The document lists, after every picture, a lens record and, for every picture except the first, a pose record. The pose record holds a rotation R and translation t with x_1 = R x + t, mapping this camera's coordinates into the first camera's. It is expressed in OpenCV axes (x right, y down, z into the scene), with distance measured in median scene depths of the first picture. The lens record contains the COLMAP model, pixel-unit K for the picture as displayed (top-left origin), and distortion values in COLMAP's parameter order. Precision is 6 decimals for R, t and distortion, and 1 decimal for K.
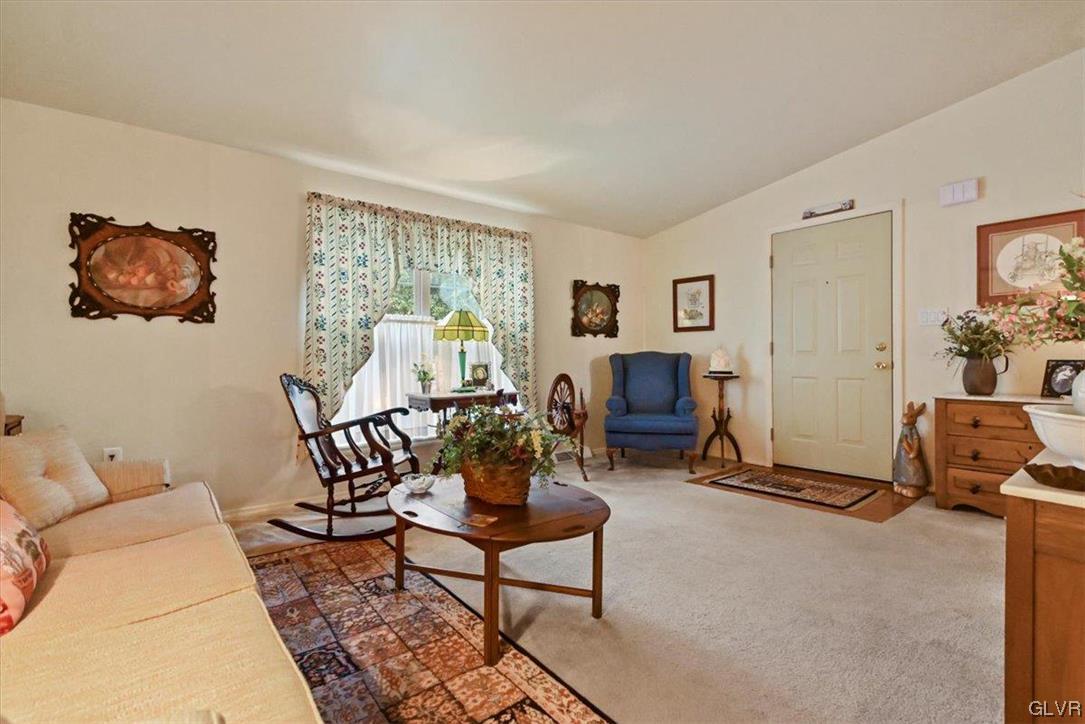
lens RADIAL K [[503.6, 0, 540.1], [0, 503.6, 365.0], [0, 0, 1]] dist [-0.020962, 0.001756]
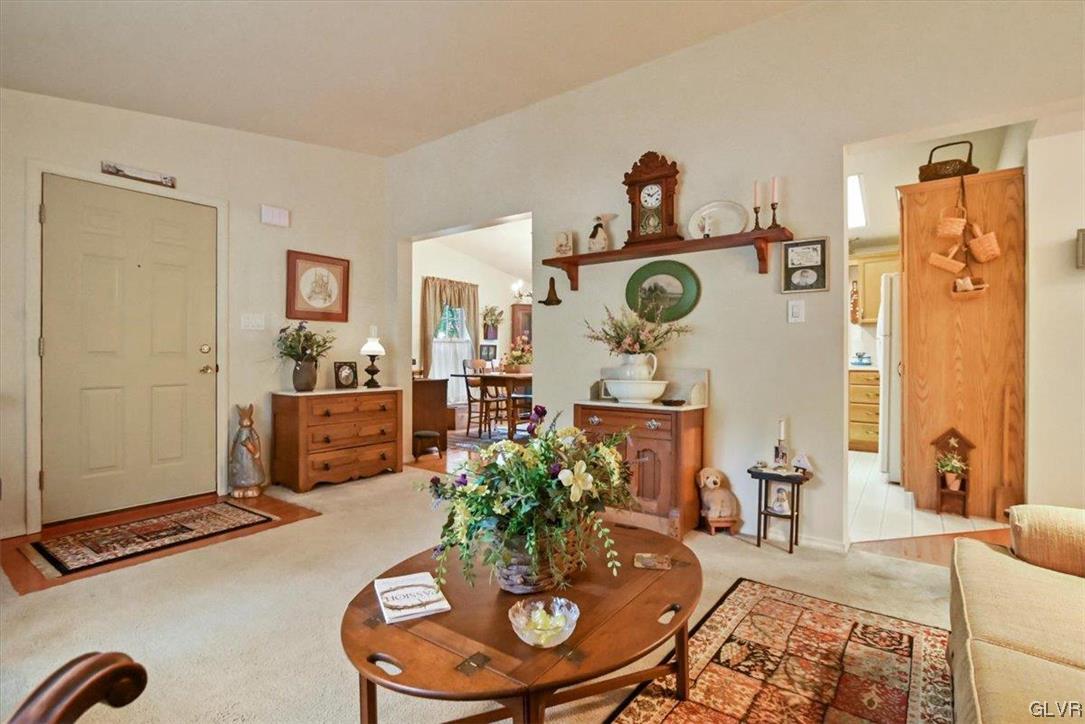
lens RADIAL K [[503.6, 0, 562.8], [0, 503.6, 350.3], [0, 0, 1]] dist [-0.020962, 0.001756]
pose [[-0.271369, 0.018864, 0.962291, -0.461134], [0.016643, 0.999750, -0.014905, -0.011295], [-0.962331, 0.011970, -0.271615, 0.724486]]
